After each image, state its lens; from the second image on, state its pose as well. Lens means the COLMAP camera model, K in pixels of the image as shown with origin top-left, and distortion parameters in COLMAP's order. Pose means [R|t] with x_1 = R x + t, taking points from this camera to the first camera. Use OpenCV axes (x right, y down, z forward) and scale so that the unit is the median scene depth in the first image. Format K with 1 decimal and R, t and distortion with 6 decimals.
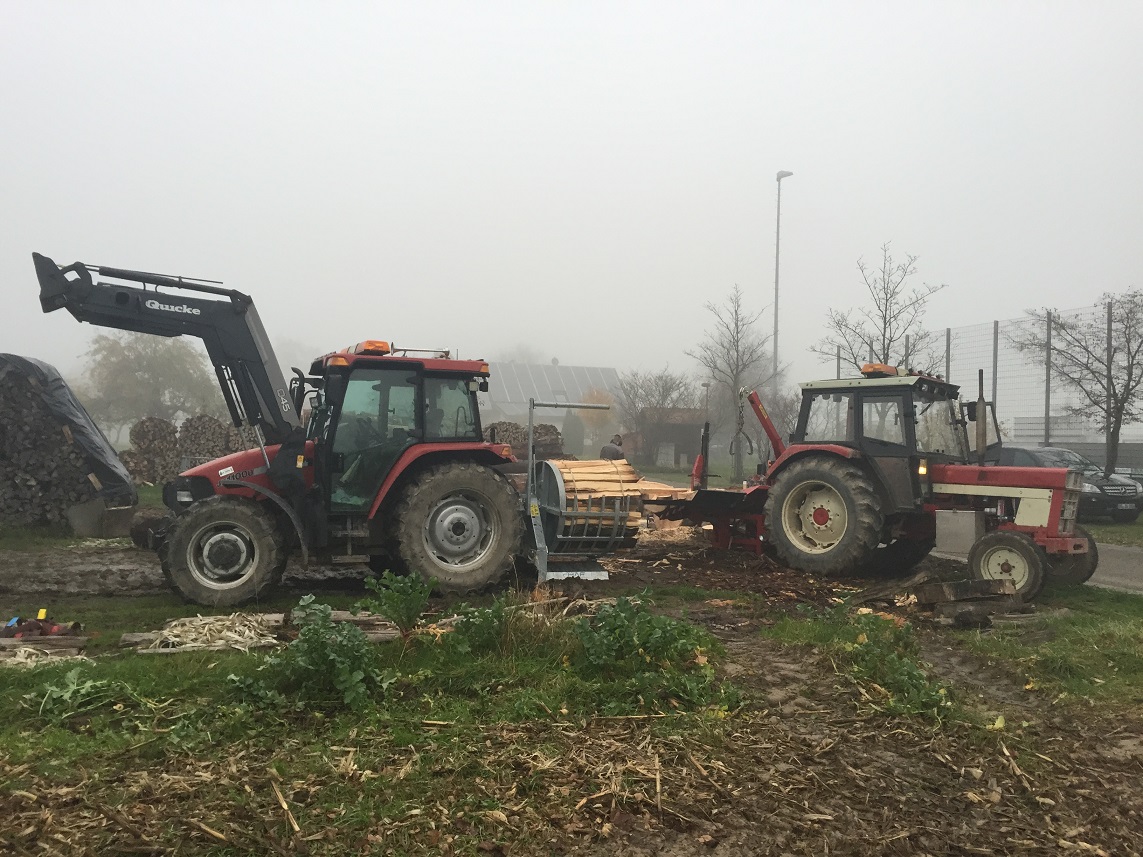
lens RADIAL K [[958.3, 0, 571.7], [0, 958.3, 388.8], [0, 0, 1]] dist [0.086500, -0.138489]
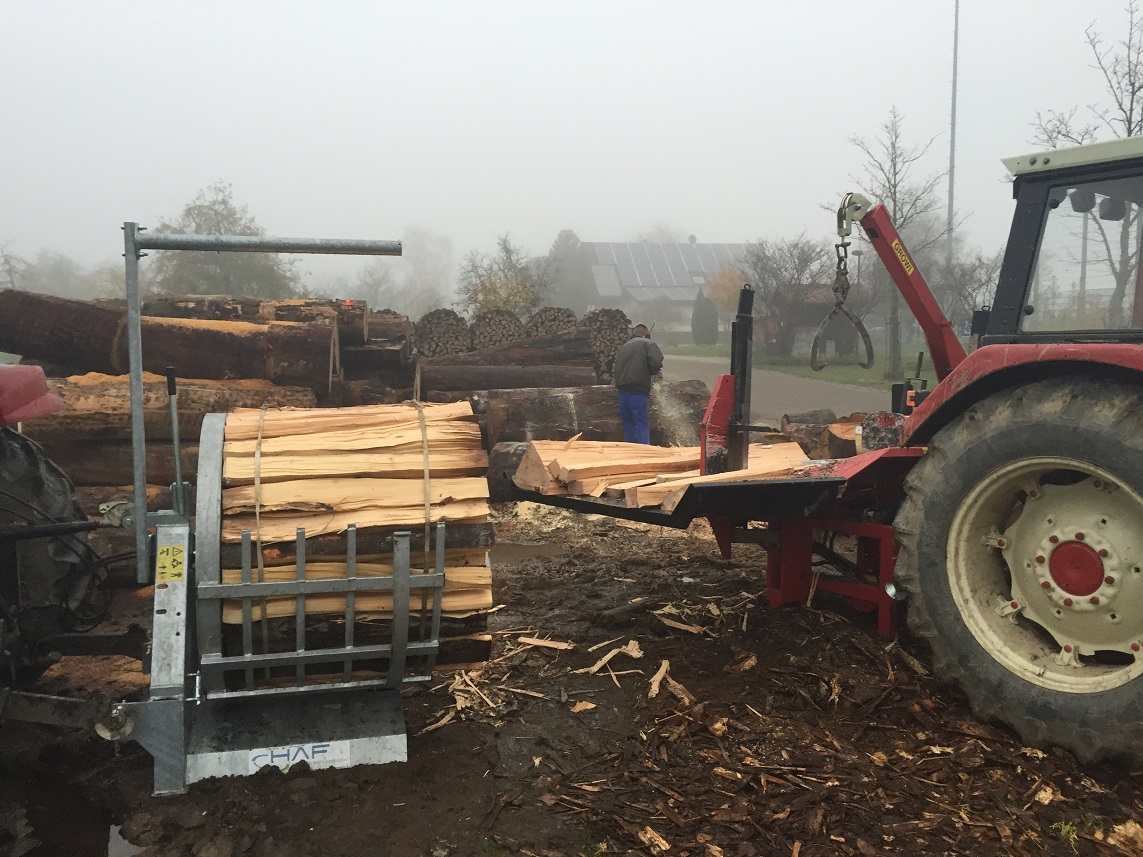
lens RADIAL K [[958.3, 0, 571.7], [0, 958.3, 388.8], [0, 0, 1]] dist [0.086500, -0.138489]
pose [[0.986137, -0.016458, -0.165114, 0.145767], [0.035732, 0.992786, 0.114449, 0.030544], [0.162039, -0.118763, 0.979612, 0.655243]]
